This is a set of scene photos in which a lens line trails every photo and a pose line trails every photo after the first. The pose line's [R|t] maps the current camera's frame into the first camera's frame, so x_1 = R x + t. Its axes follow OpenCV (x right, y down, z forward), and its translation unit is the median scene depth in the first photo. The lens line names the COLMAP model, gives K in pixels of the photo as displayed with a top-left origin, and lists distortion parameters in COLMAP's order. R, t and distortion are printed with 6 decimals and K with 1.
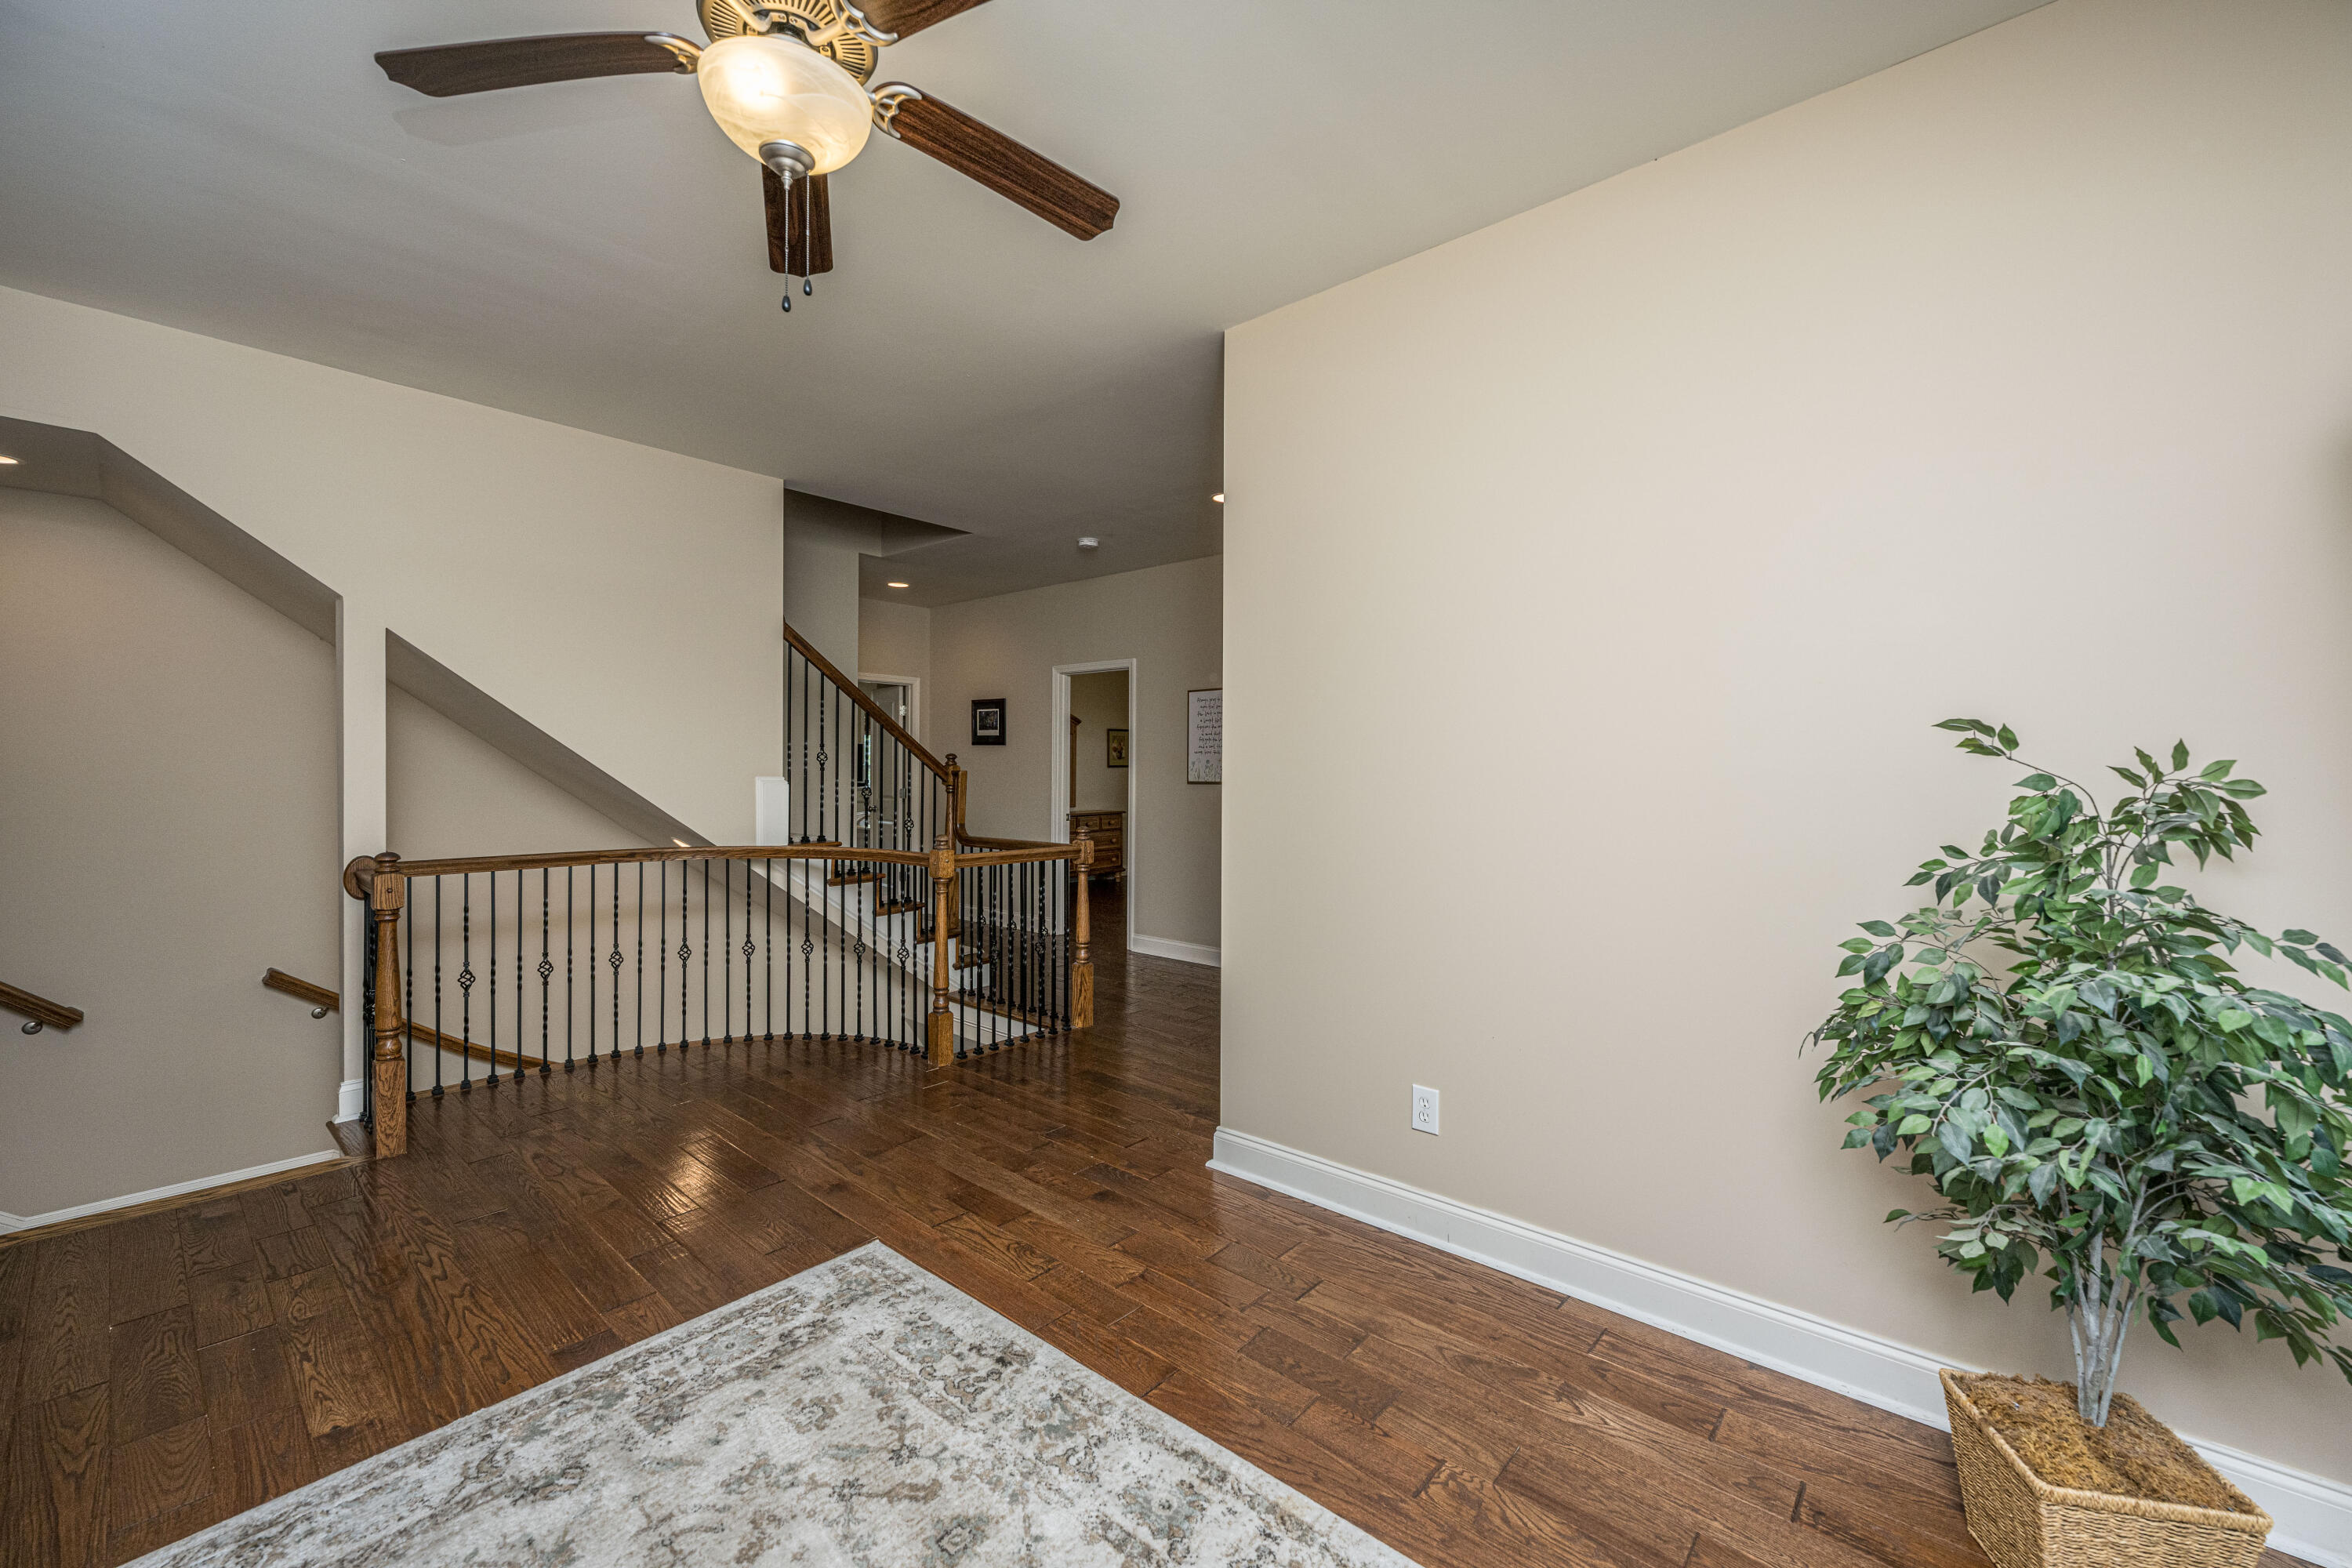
lens RADIAL K [[957.3, 0, 1173.3], [0, 957.3, 776.8], [0, 0, 1]] dist [0.006857, -0.000797]
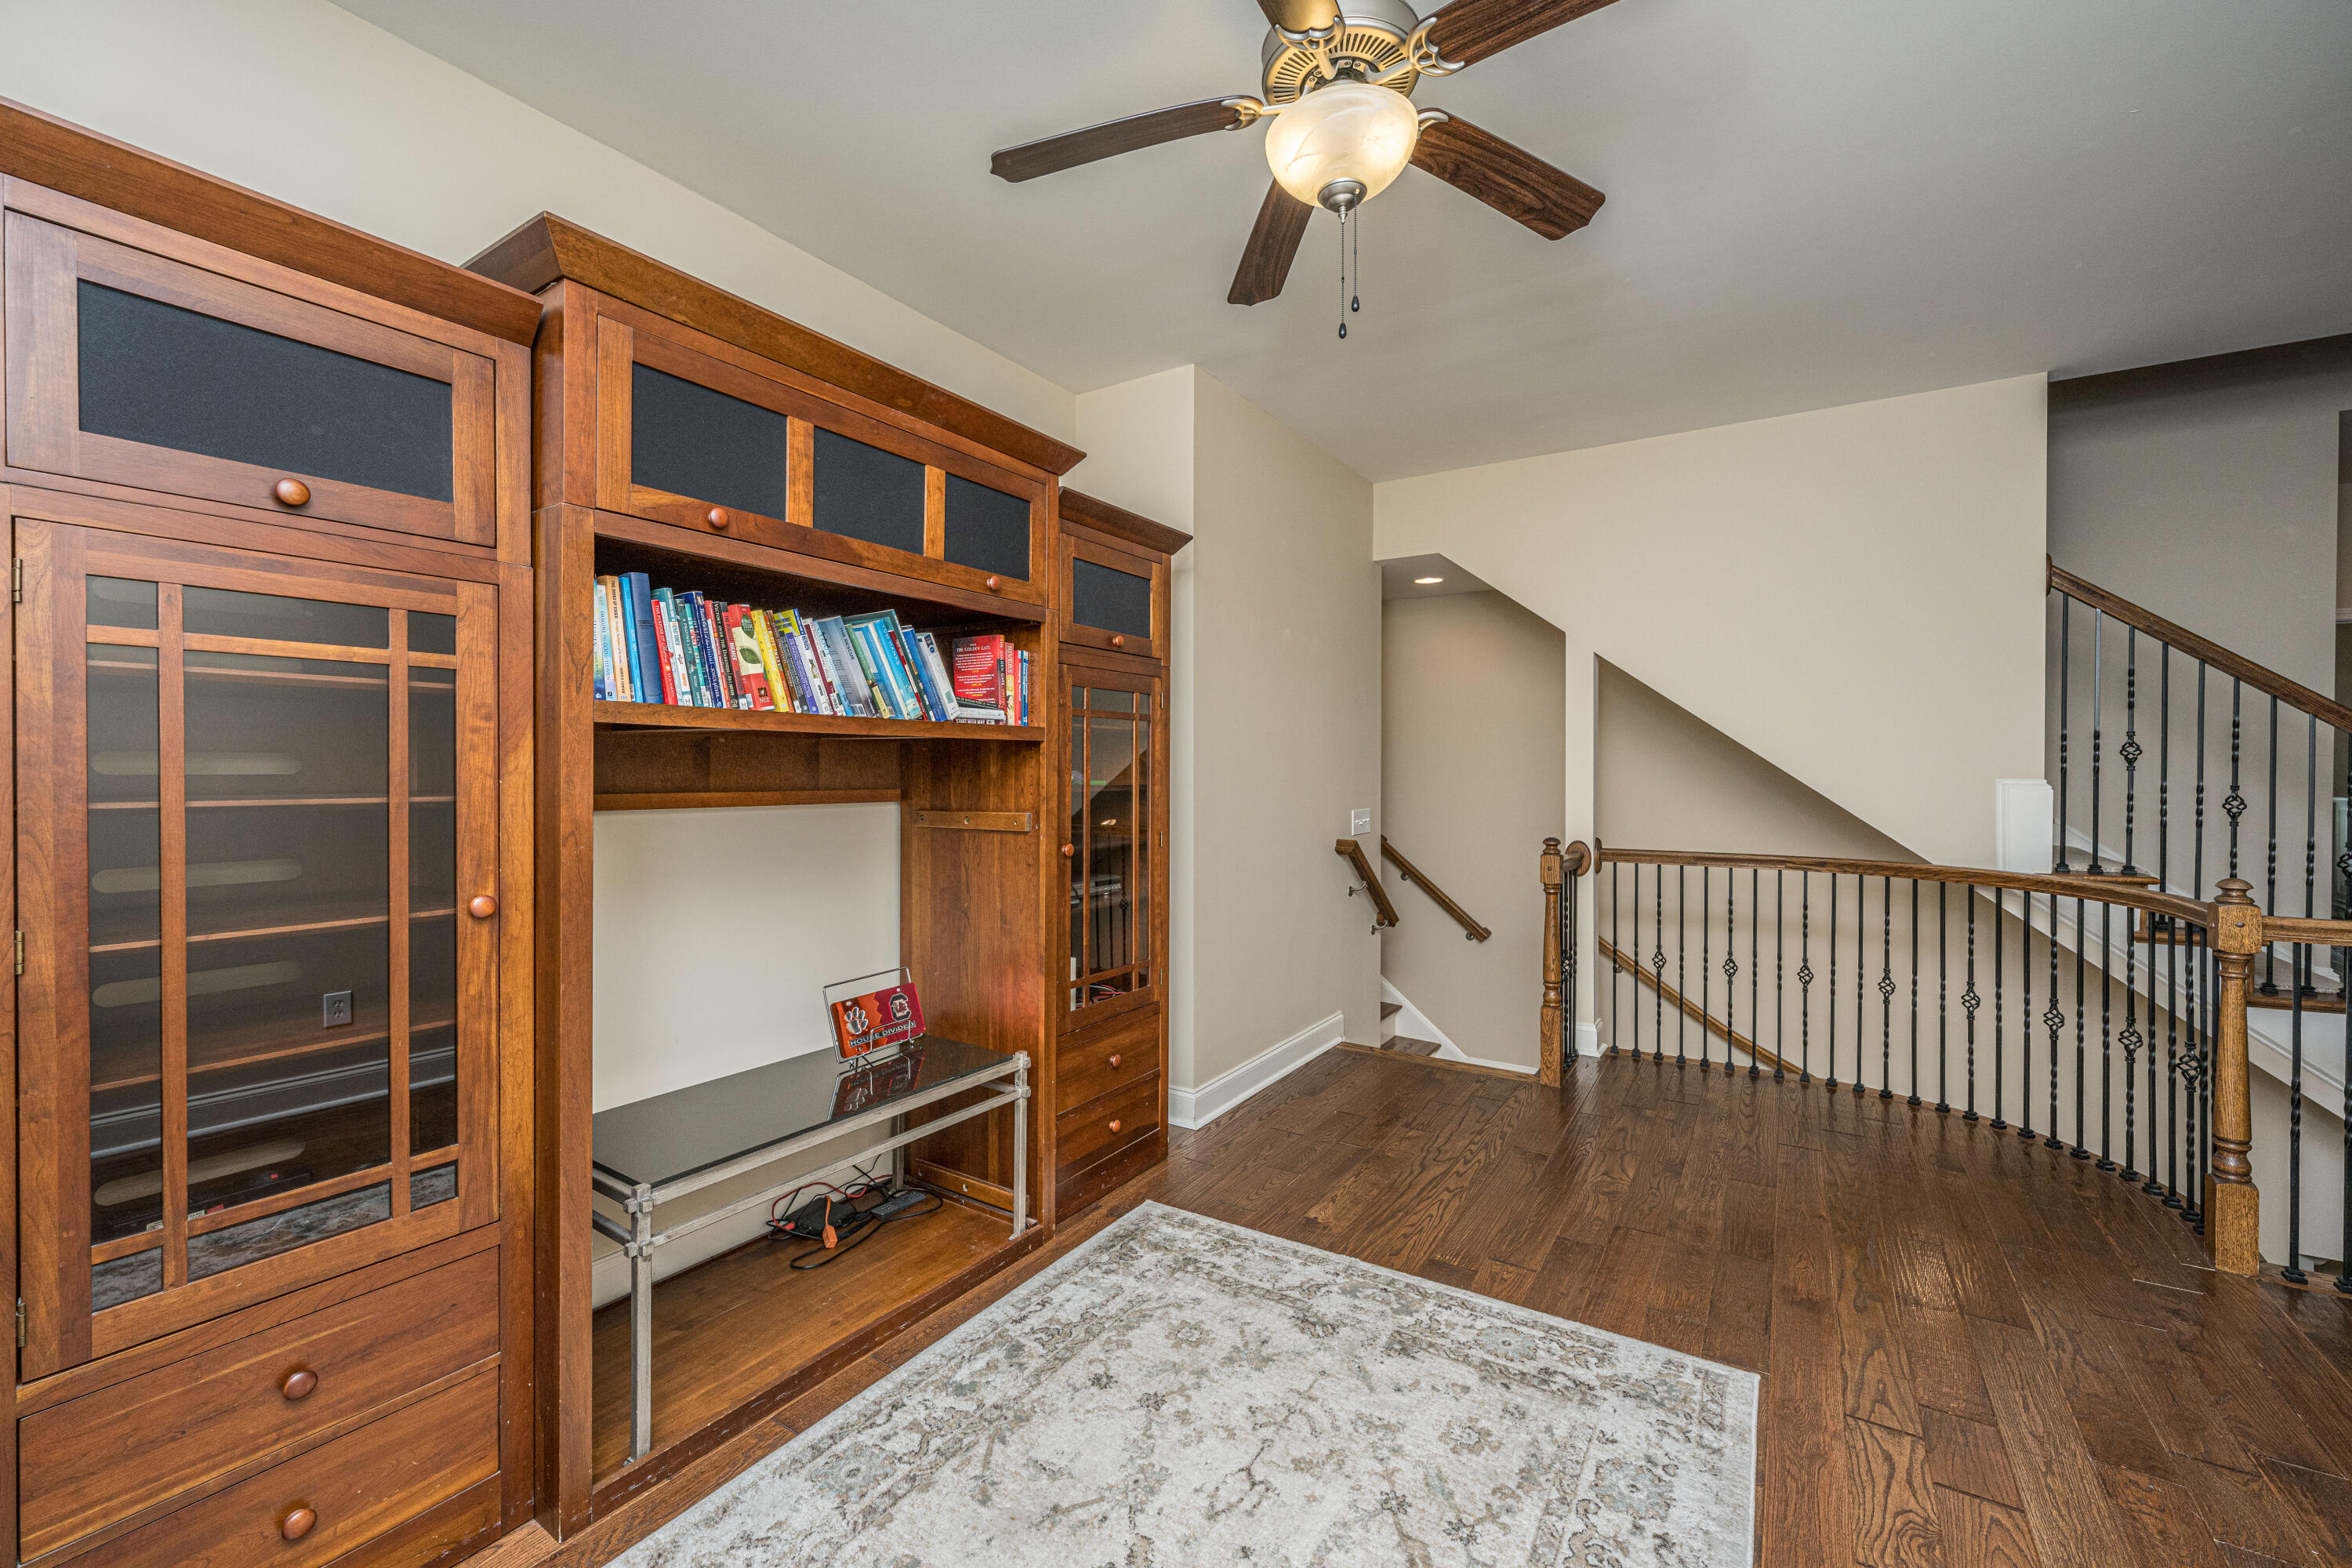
lens RADIAL K [[957.3, 0, 1169.5], [0, 957.3, 777.4], [0, 0, 1]] dist [0.006857, -0.000797]
pose [[0.135128, 0.004996, -0.990816, 0.427799], [-0.005969, 0.999973, 0.004228, -0.000545], [0.990810, 0.005343, 0.135154, 0.455744]]
